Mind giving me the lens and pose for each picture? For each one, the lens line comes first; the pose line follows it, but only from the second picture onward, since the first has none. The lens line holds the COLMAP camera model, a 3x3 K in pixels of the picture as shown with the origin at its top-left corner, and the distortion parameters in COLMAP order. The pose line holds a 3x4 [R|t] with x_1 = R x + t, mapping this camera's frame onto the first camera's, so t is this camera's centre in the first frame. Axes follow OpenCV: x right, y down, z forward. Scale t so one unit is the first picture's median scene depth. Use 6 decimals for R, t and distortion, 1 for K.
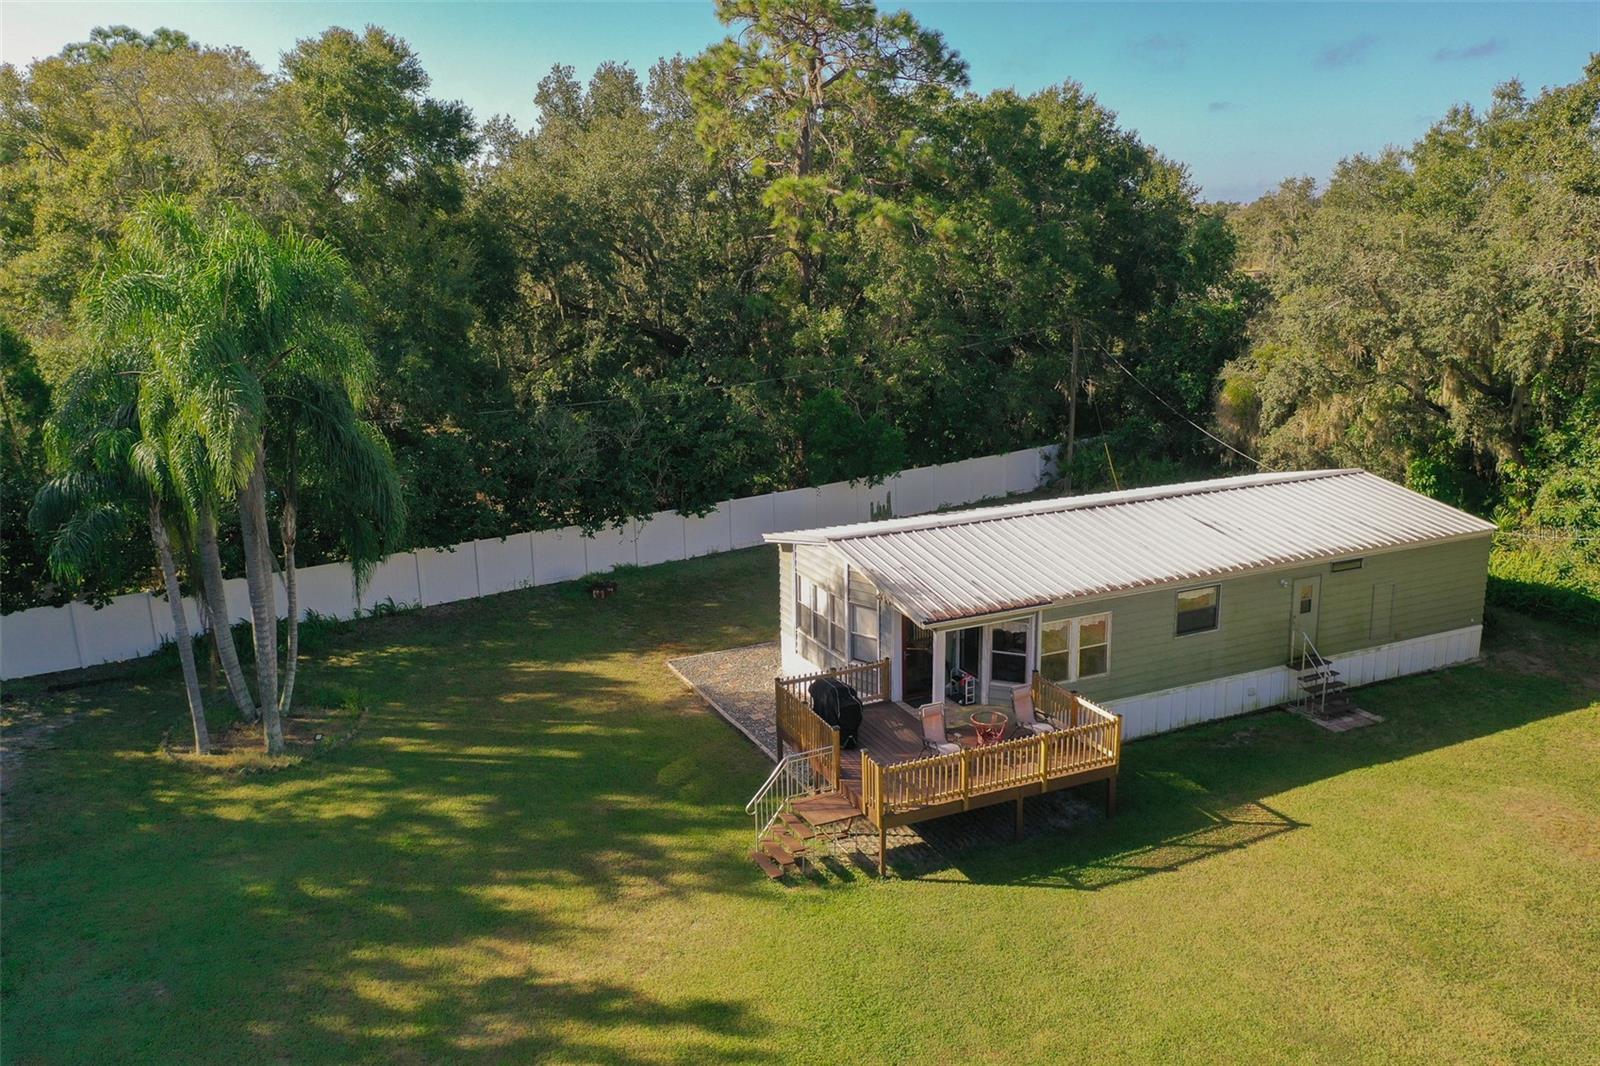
lens RADIAL K [[1256.6, 0, 813.3], [0, 1256.6, 524.8], [0, 0, 1]] dist [0.003736, -0.000883]
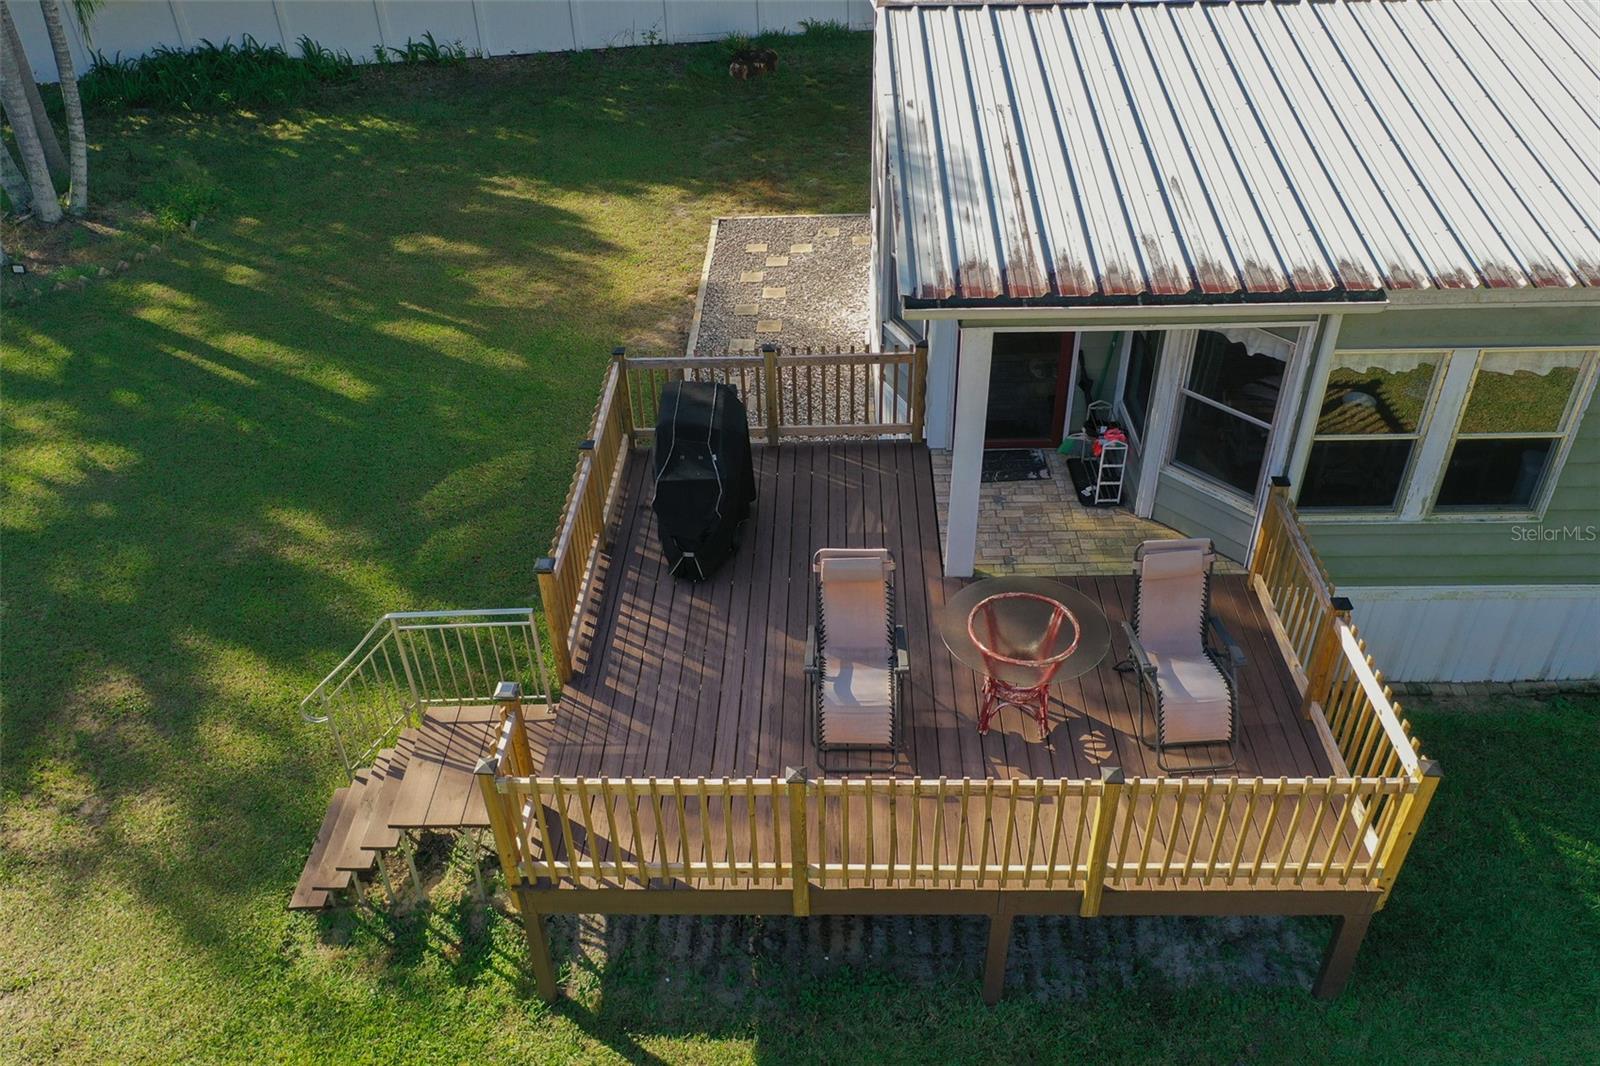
lens RADIAL K [[1256.6, 0, 810.7], [0, 1256.6, 529.5], [0, 0, 1]] dist [0.003736, -0.000883]
pose [[0.902225, 0.256262, -0.346871, 0.165062], [-0.095150, 0.902773, 0.419461, -0.002247], [0.420638, -0.345443, 0.838888, 0.590915]]
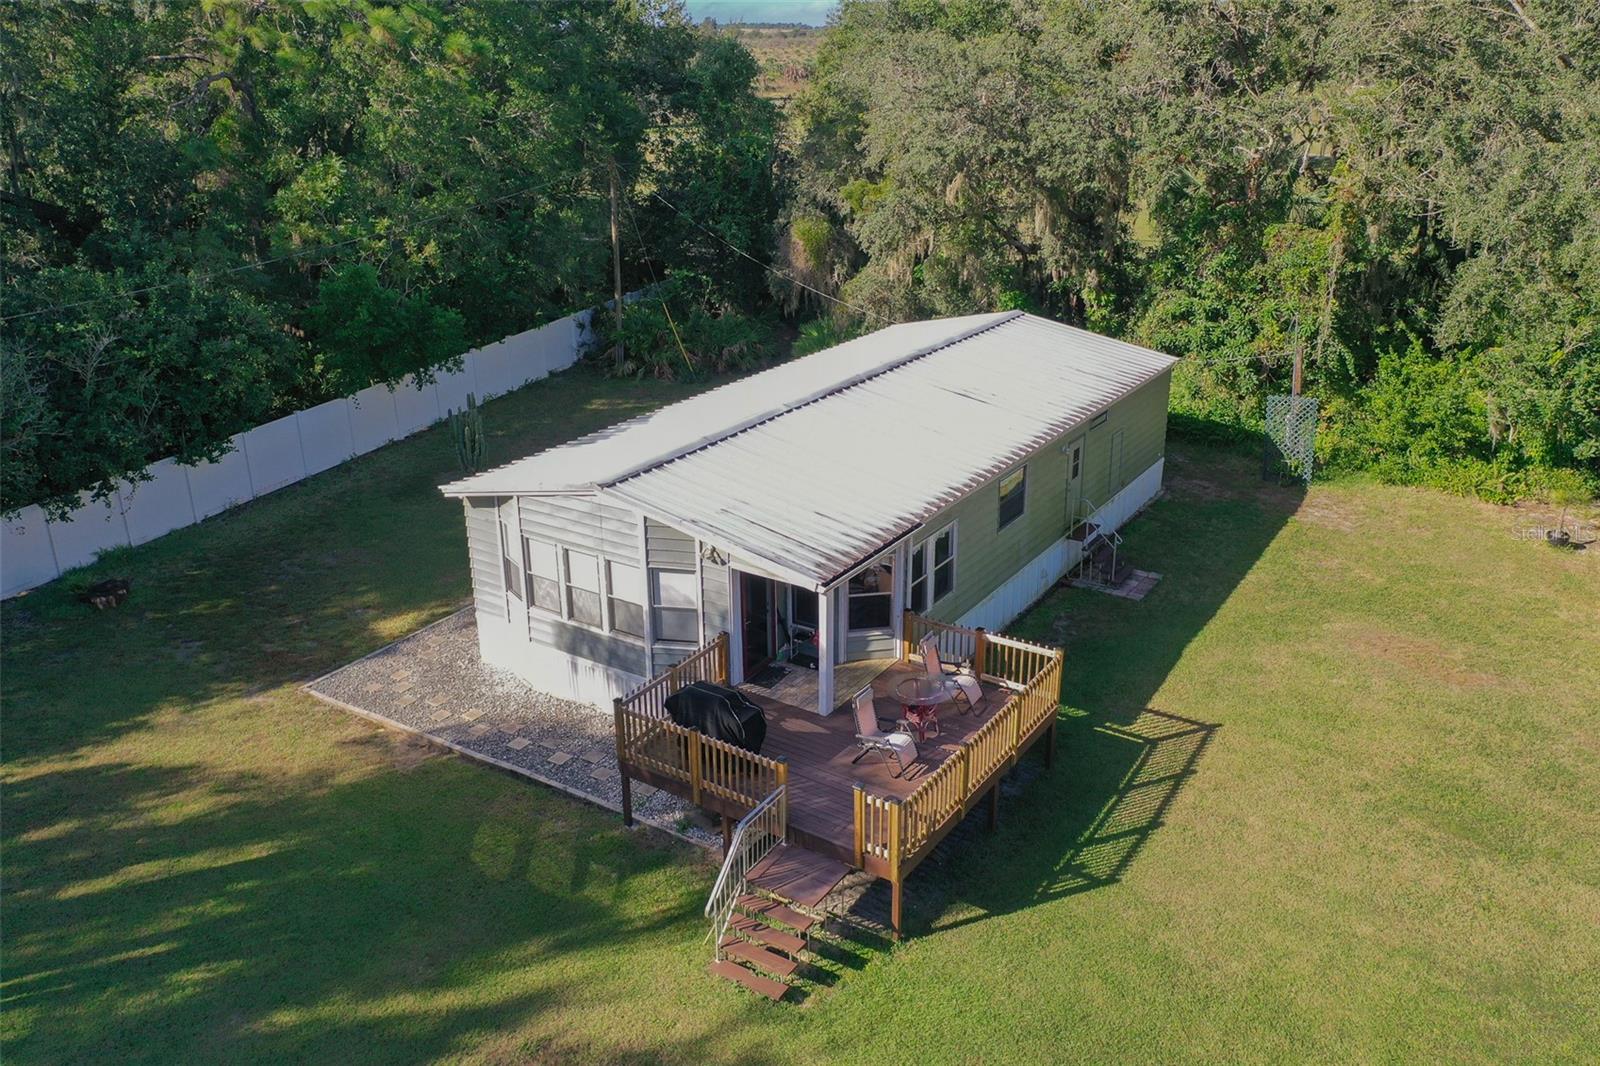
lens RADIAL K [[1256.6, 0, 802.1], [0, 1256.6, 517.3], [0, 0, 1]] dist [0.003736, -0.000883]
pose [[0.850775, -0.175667, 0.495302, -0.240081], [0.116409, 0.982060, 0.148349, -0.061599], [-0.512476, -0.068554, 0.855961, 0.319384]]
